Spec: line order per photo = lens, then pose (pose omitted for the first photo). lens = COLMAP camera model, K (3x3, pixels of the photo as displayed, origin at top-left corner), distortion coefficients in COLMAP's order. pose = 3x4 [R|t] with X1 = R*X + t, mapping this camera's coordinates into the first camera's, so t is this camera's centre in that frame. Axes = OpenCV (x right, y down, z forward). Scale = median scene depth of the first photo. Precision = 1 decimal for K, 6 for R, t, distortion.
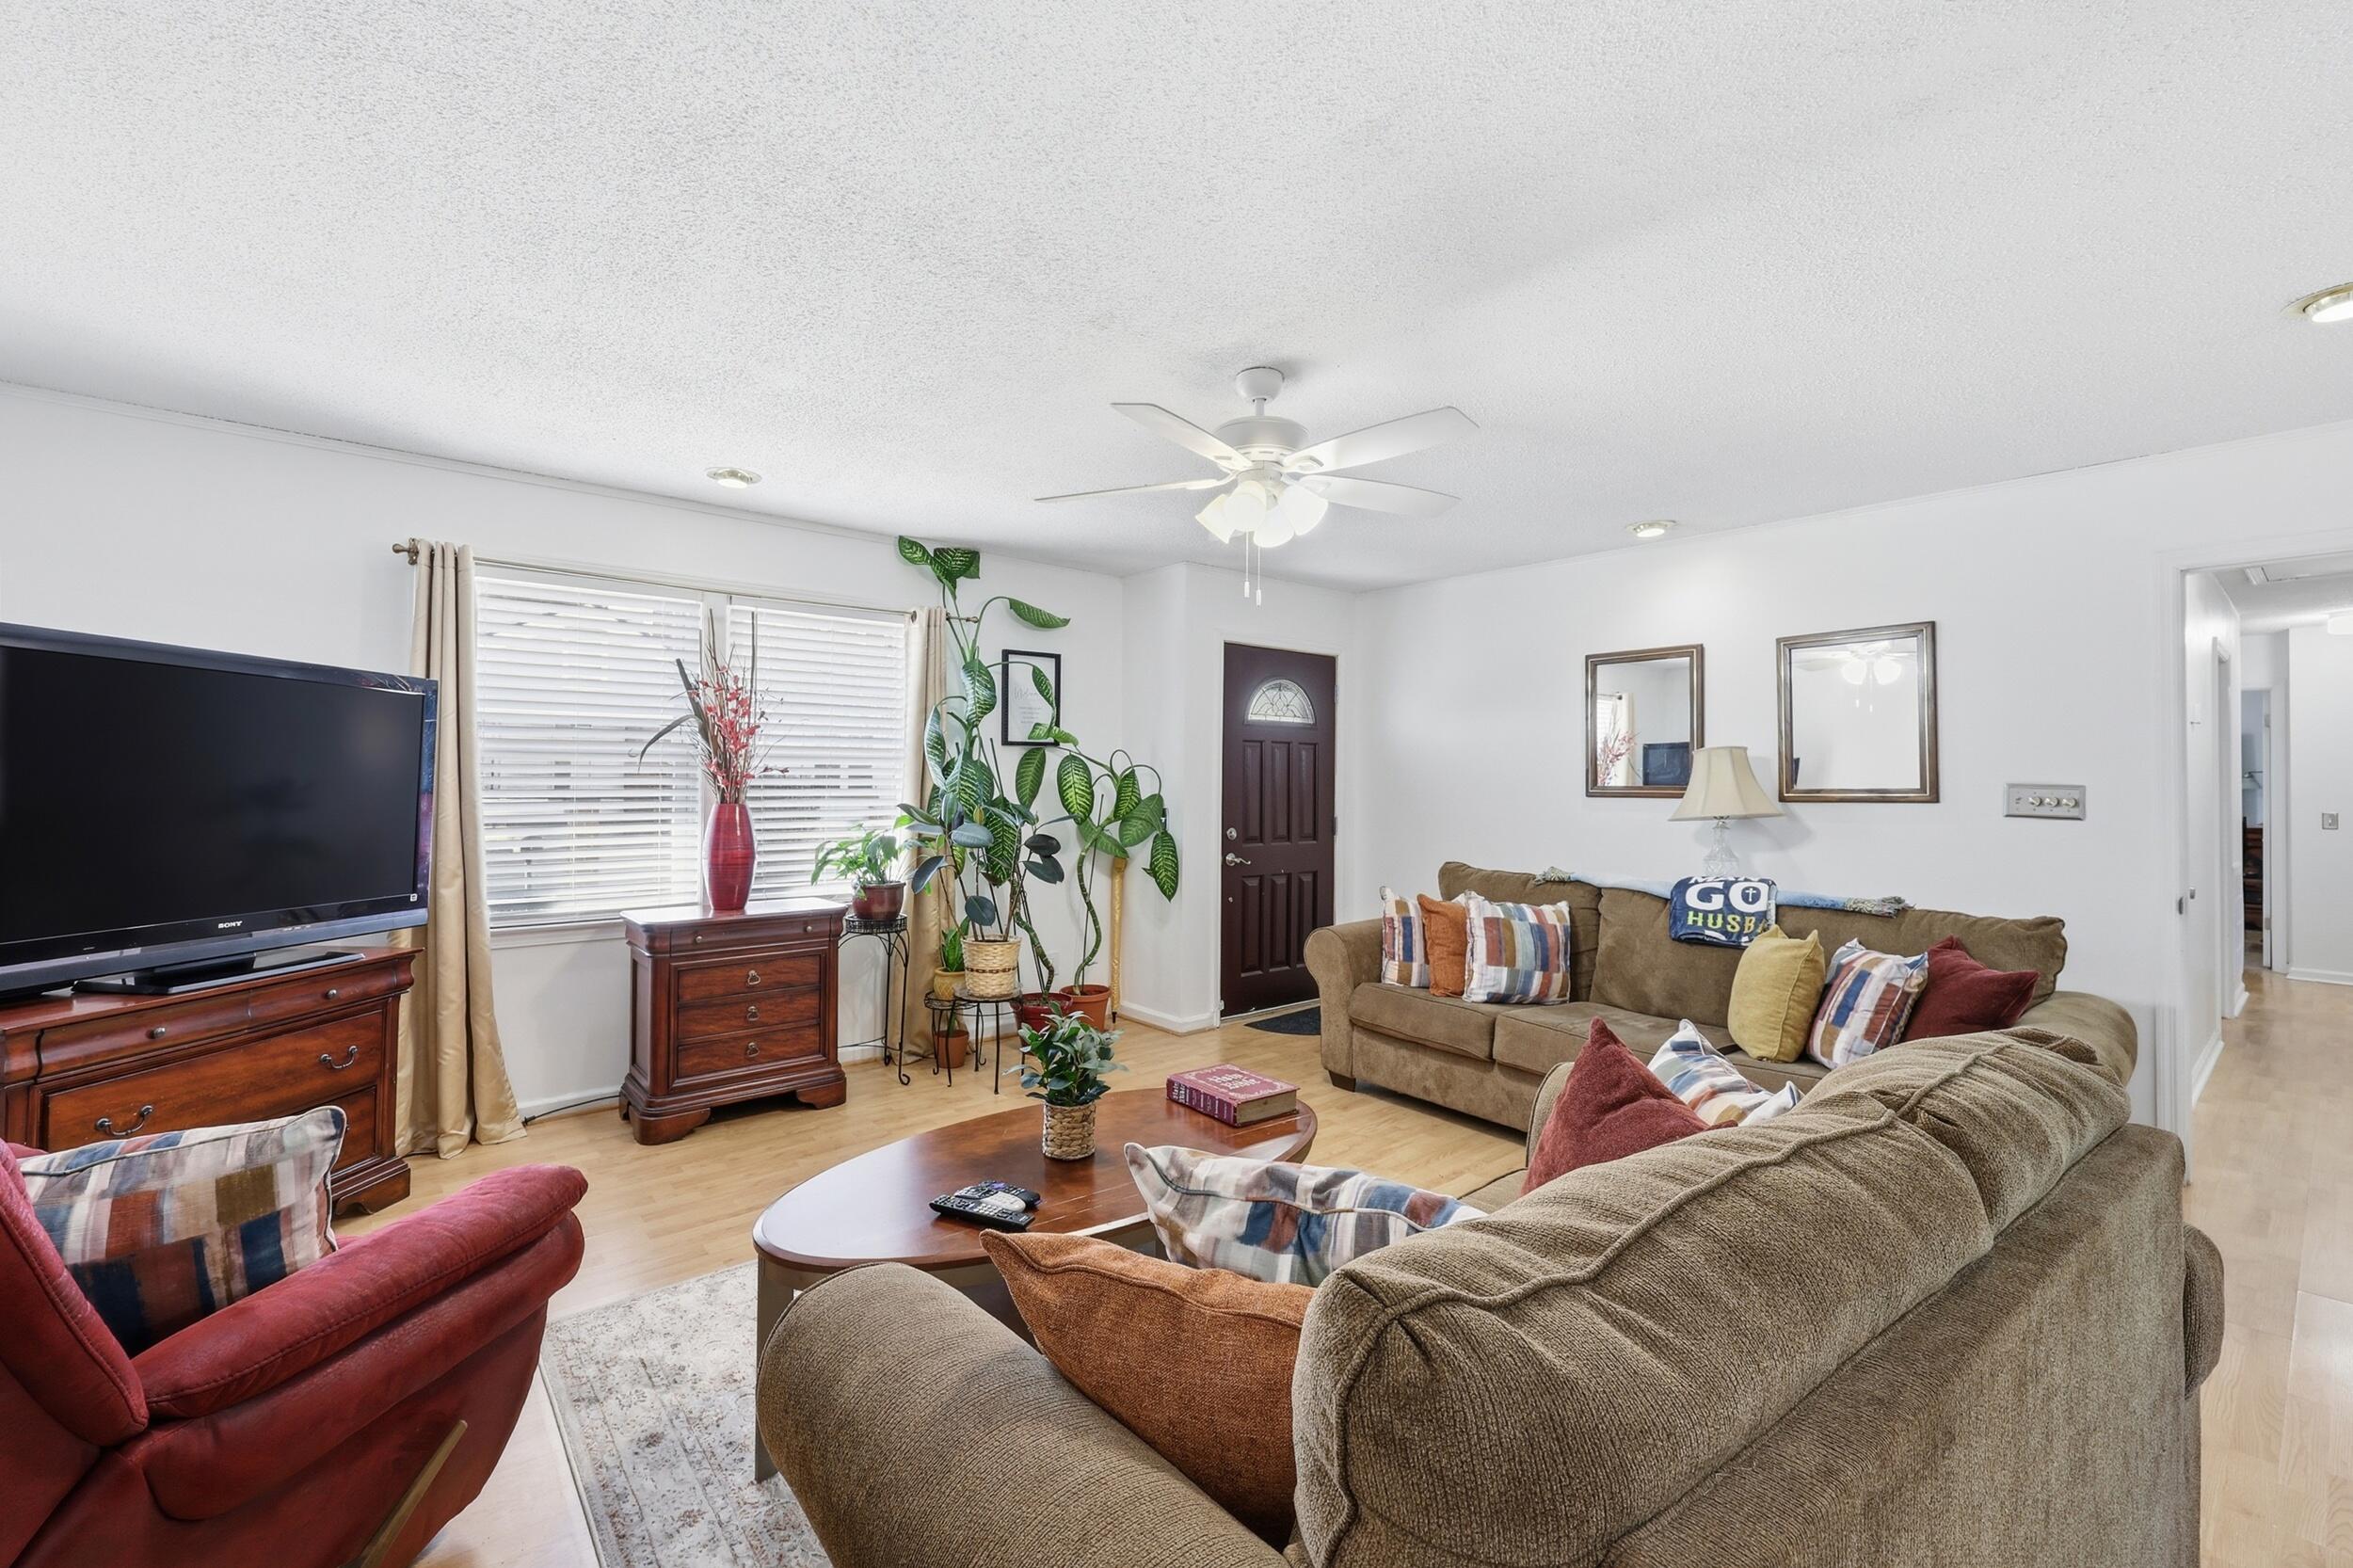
lens RADIAL K [[973.0, 0, 1164.7], [0, 973.0, 780.5], [0, 0, 1]] dist [0.010111, 0.000030]
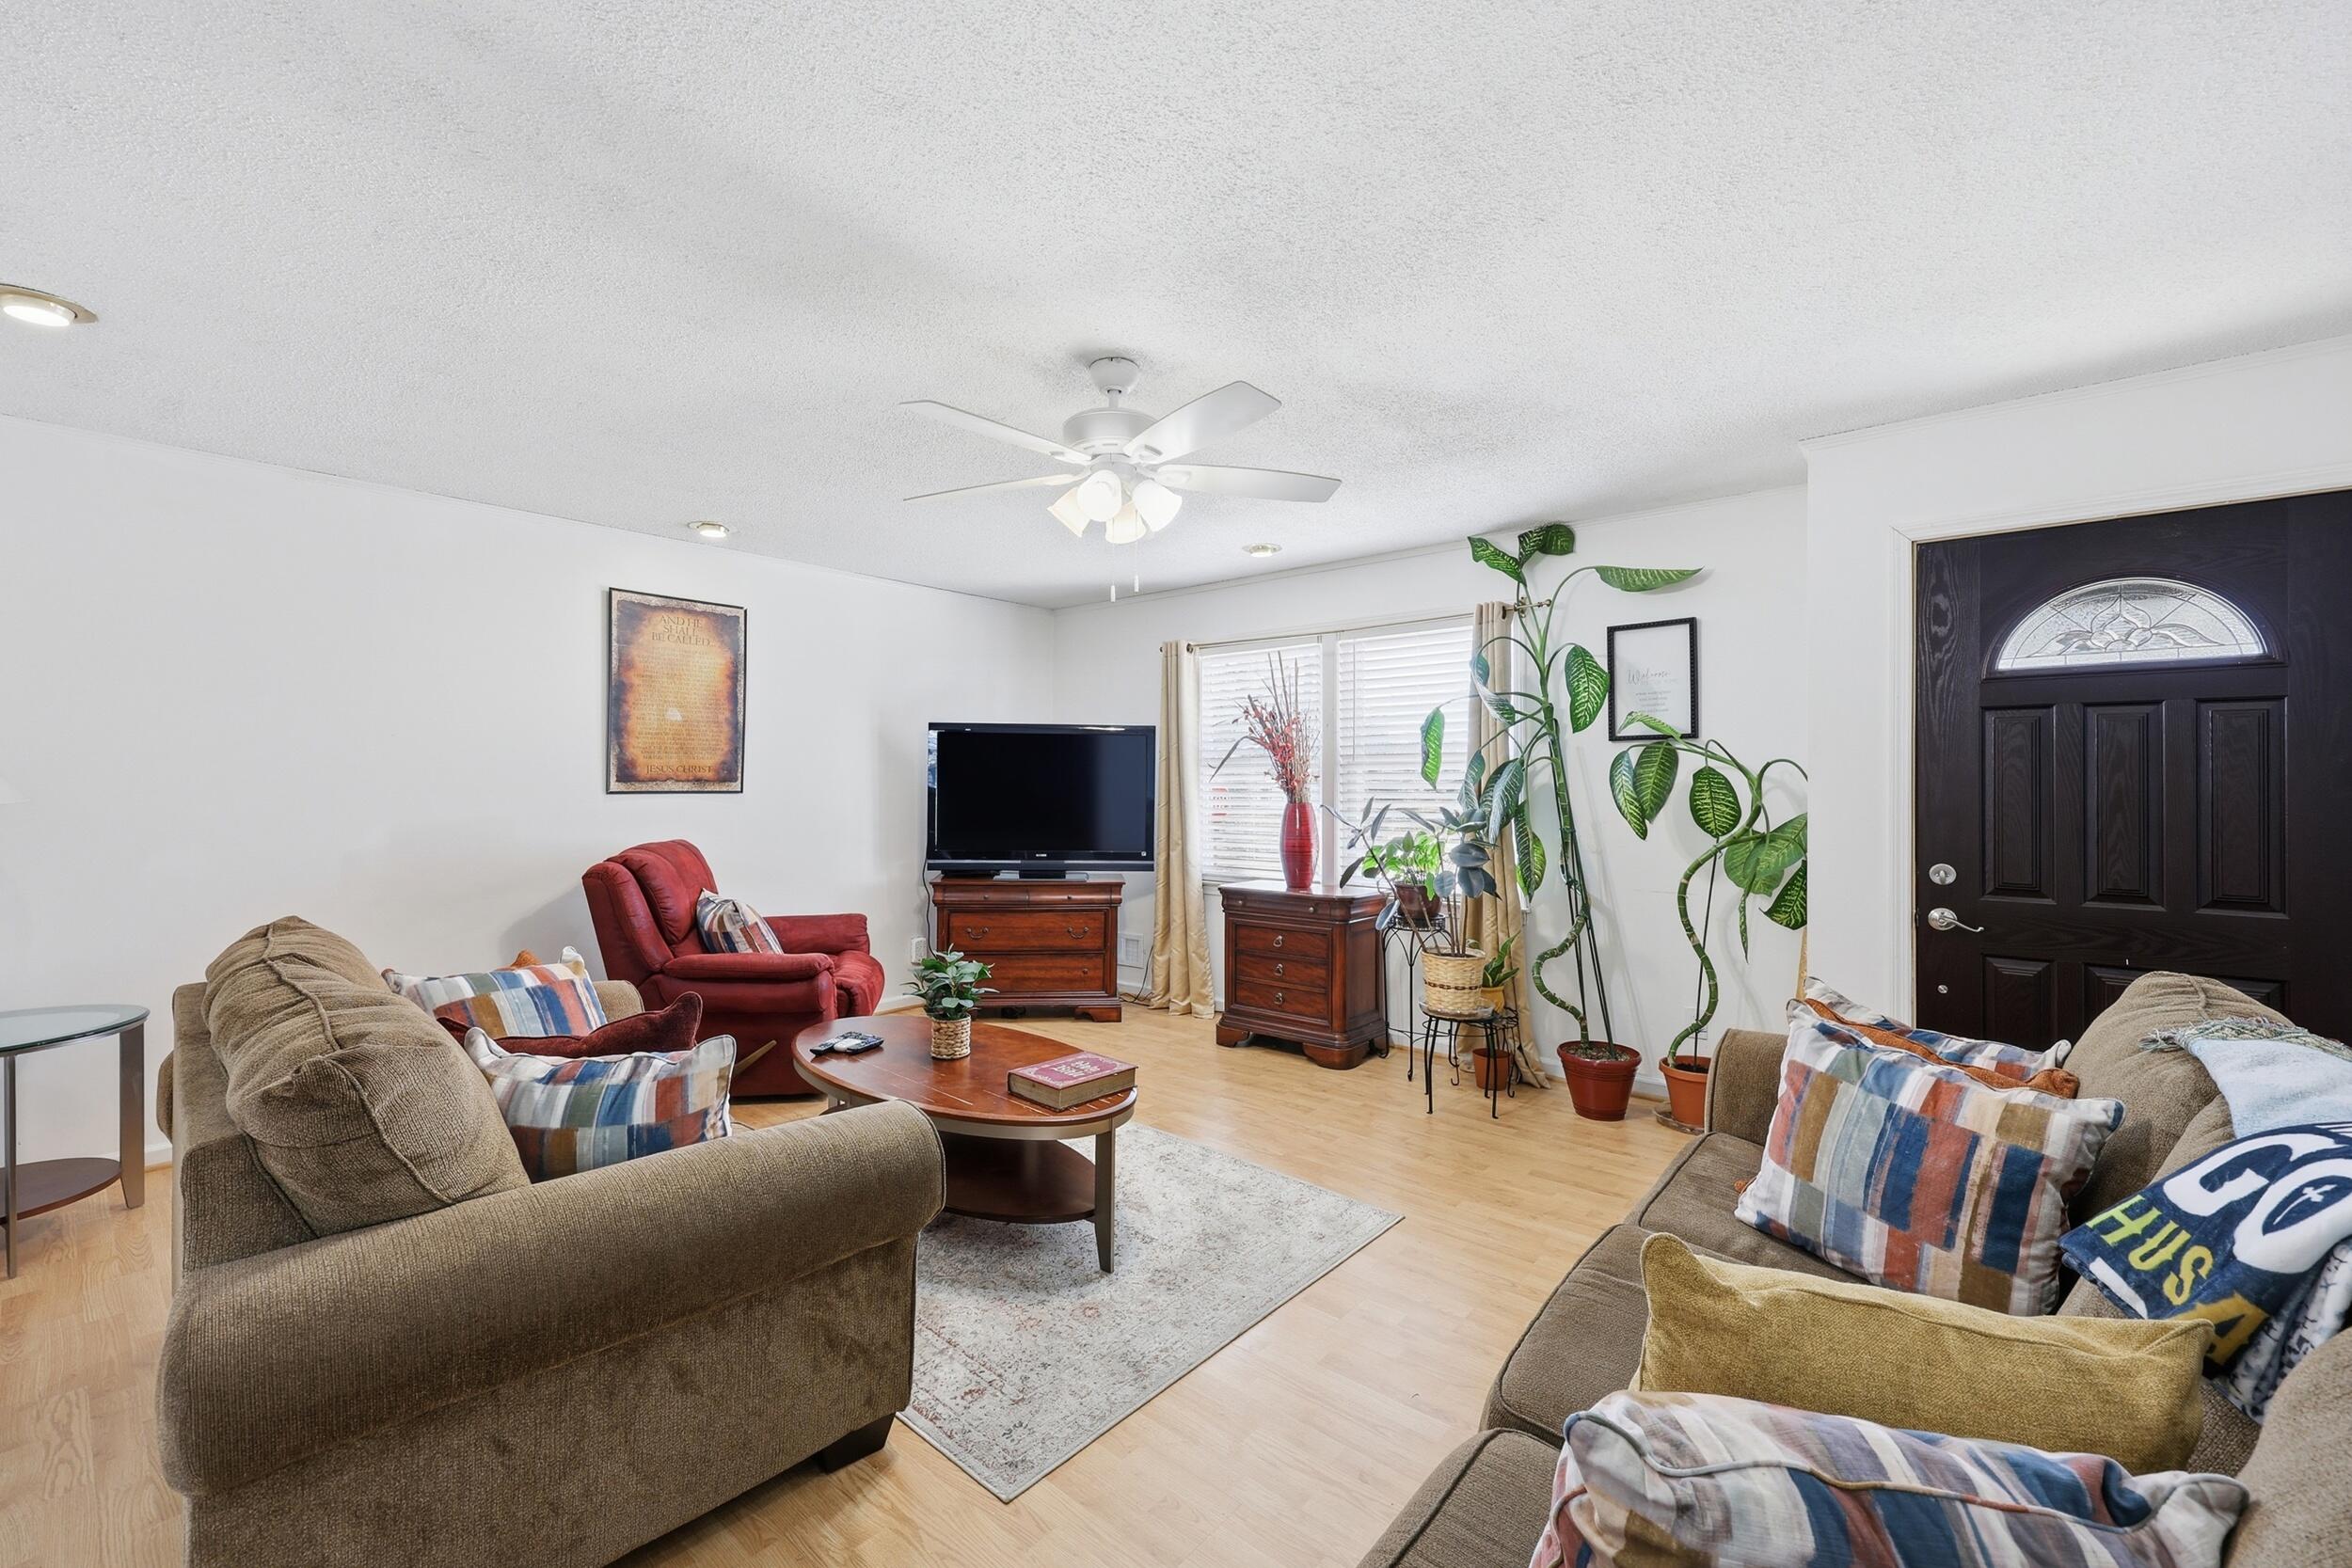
lens RADIAL K [[967.2, 0, 1190.7], [0, 967.2, 796.5], [0, 0, 1]] dist [0.009694, 0.000021]
pose [[0.185370, 0.005512, -0.982653, 0.679472], [-0.000563, 0.999985, 0.005503, 0.007439], [0.982669, -0.000467, 0.185370, 0.569587]]
